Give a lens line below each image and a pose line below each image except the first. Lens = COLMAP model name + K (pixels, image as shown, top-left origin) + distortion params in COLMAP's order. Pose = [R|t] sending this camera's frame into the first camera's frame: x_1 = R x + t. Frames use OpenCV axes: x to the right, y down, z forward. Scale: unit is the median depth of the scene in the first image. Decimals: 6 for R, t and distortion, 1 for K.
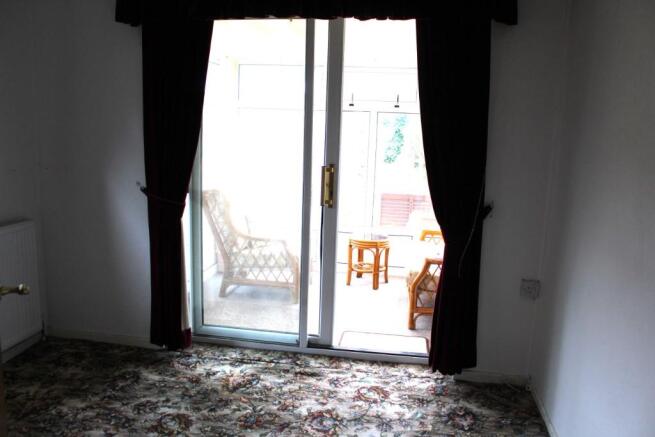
lens RADIAL K [[546.4, 0, 327.5], [0, 546.4, 218.5], [0, 0, 1]] dist [-0.159700, 0.154057]
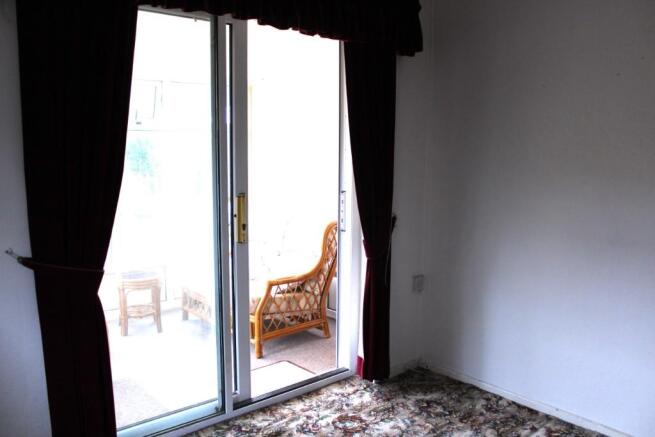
lens RADIAL K [[546.4, 0, 327.5], [0, 546.4, 218.5], [0, 0, 1]] dist [-0.159700, 0.154057]
pose [[0.643718, -0.125188, 0.754954, -0.583874], [0.139734, 0.989171, 0.044882, -0.082574], [-0.752397, 0.076602, 0.654240, 0.346492]]
